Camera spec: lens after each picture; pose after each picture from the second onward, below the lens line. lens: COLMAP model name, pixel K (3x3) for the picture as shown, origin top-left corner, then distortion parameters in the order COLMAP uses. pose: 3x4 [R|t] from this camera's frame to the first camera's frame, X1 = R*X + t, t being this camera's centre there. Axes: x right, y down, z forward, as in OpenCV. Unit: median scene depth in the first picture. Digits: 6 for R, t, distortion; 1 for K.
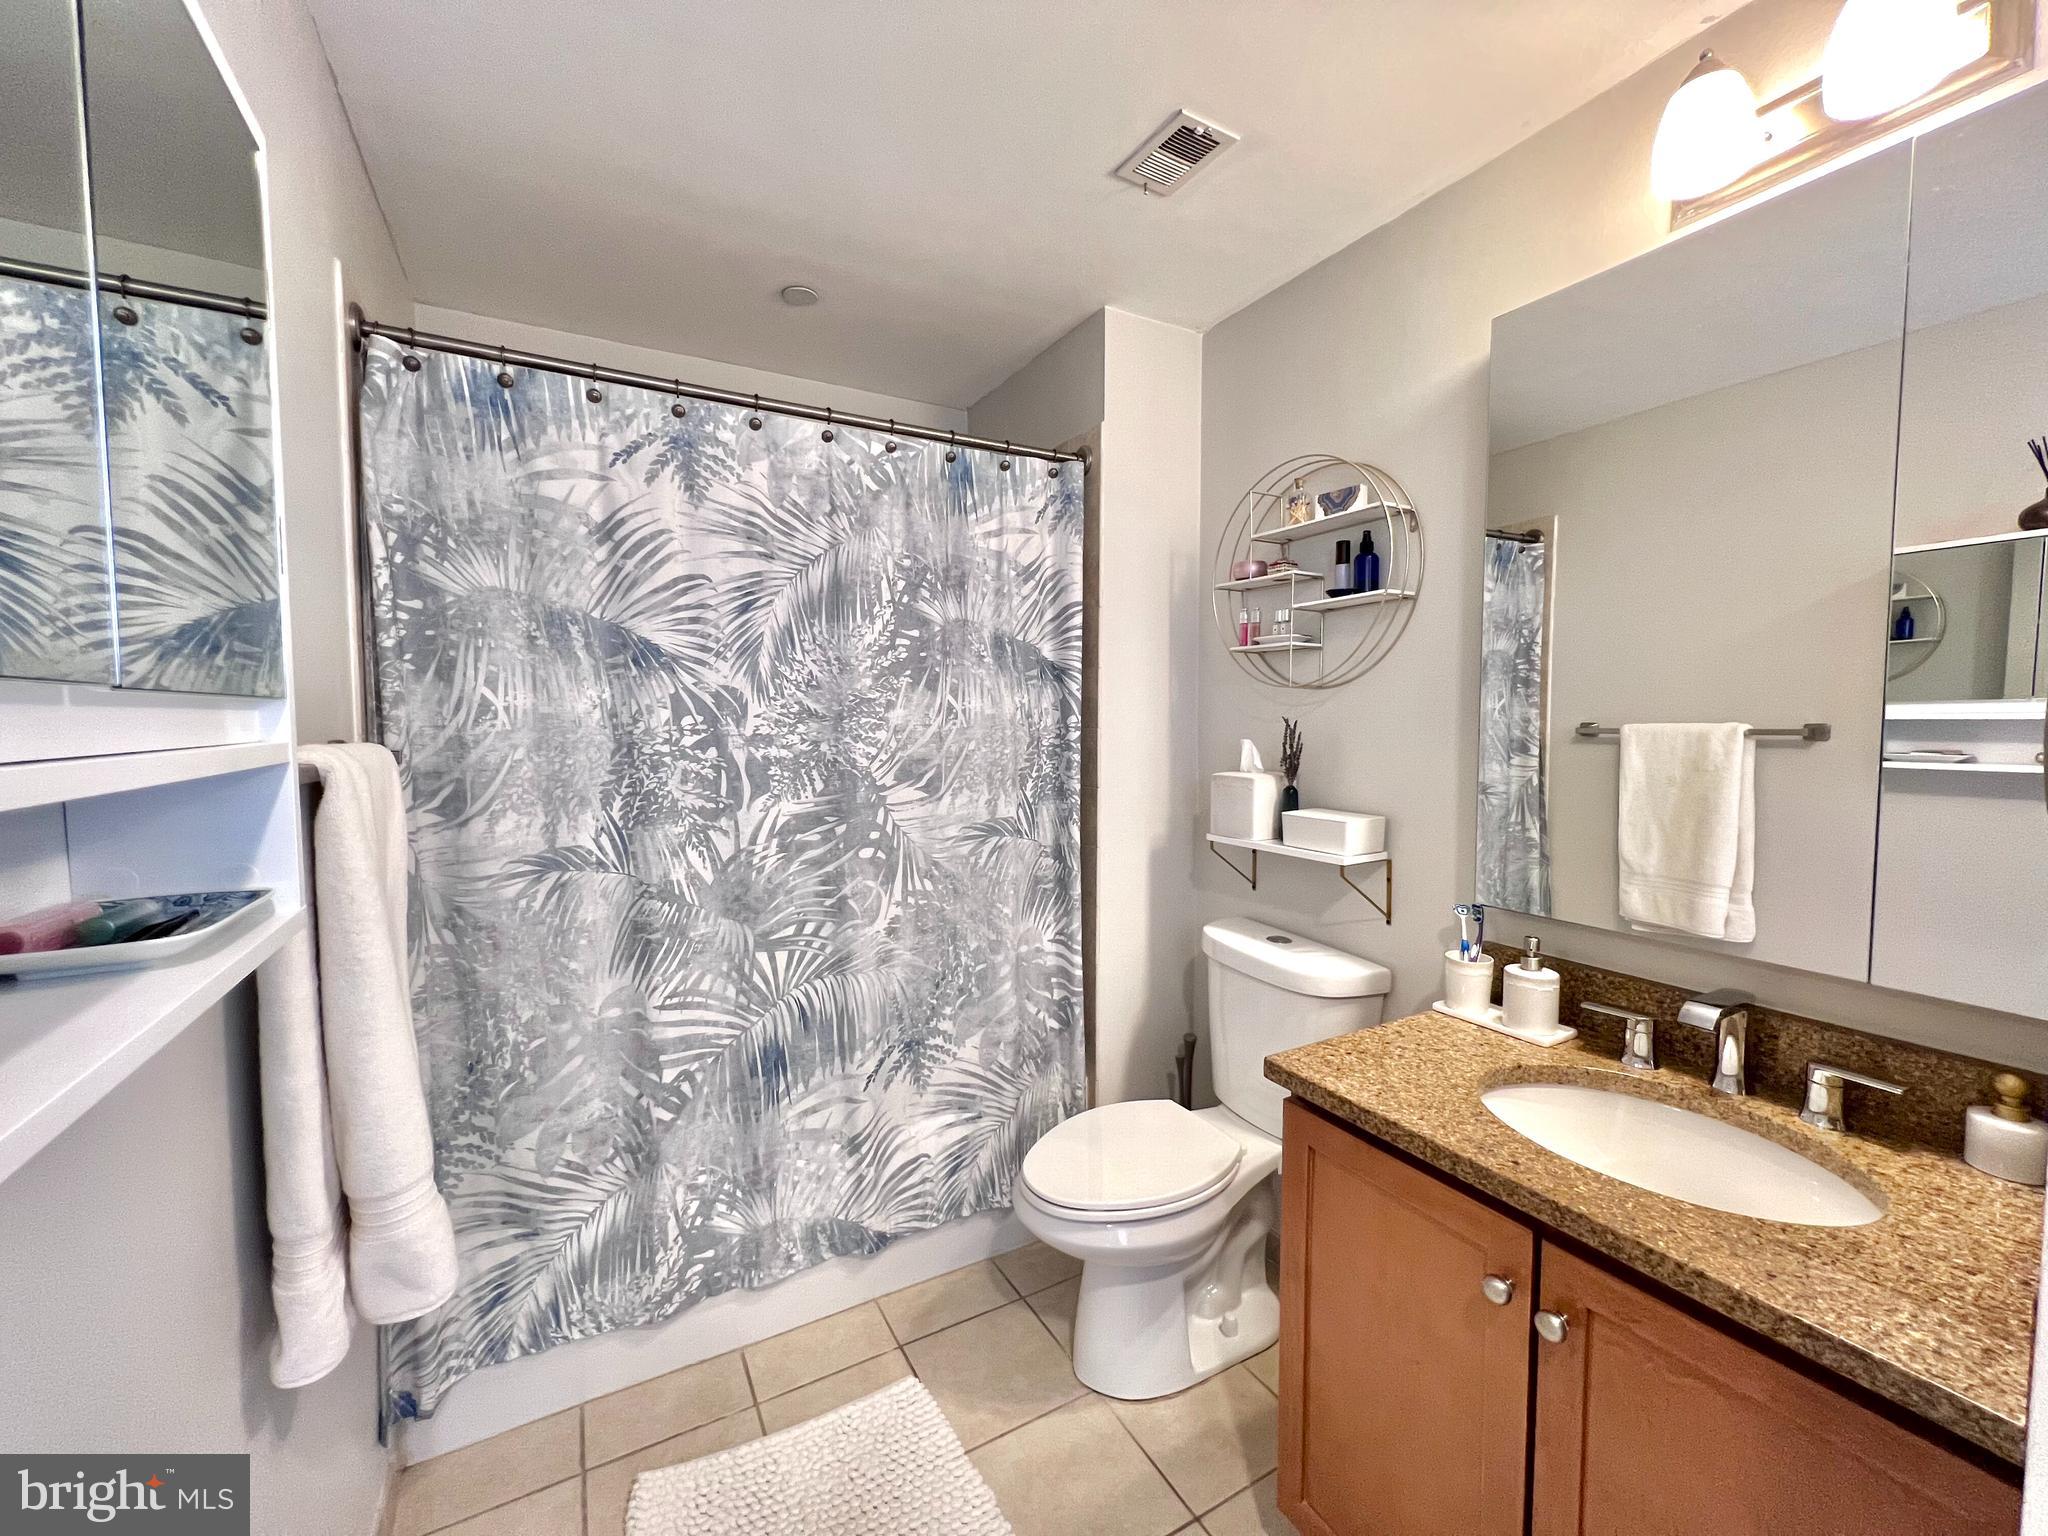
lens RADIAL K [[825.6, 0, 1012.2], [0, 825.6, 760.1], [0, 0, 1]] dist [0.001388, 0.000083]
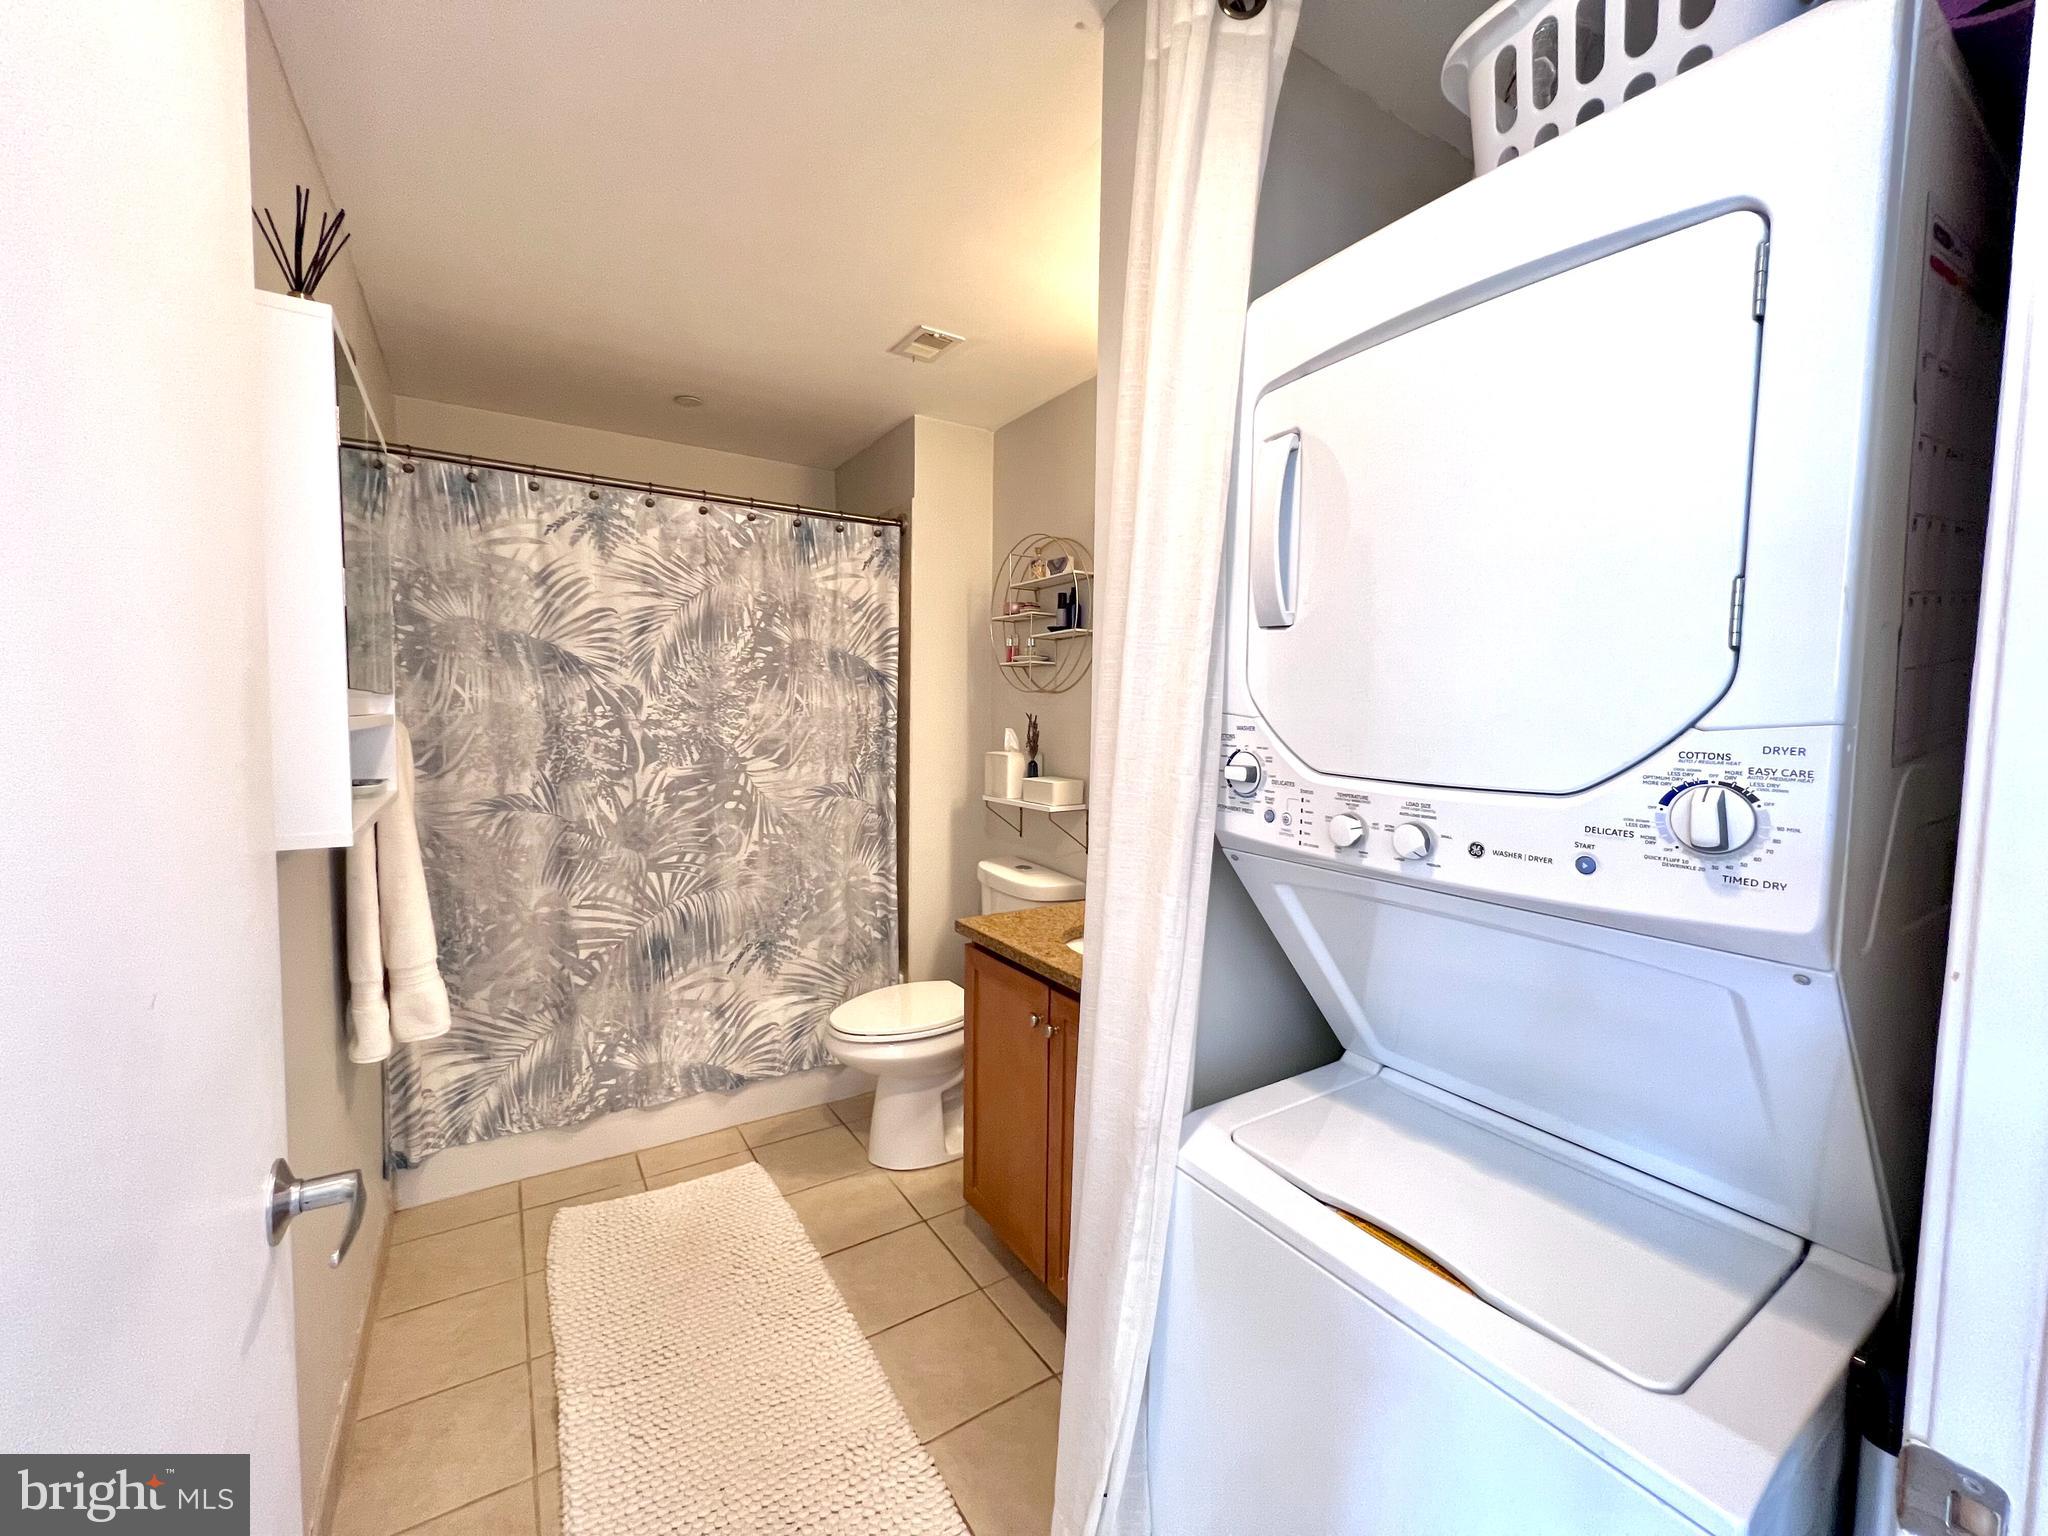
lens RADIAL K [[825.6, 0, 1012.2], [0, 825.6, 760.1], [0, 0, 1]] dist [0.001388, 0.000083]
pose [[0.998119, 0.010467, 0.060403, 0.232342], [-0.010778, 0.999930, 0.004831, 0.025414], [-0.060349, -0.005473, 0.998162, -0.466227]]
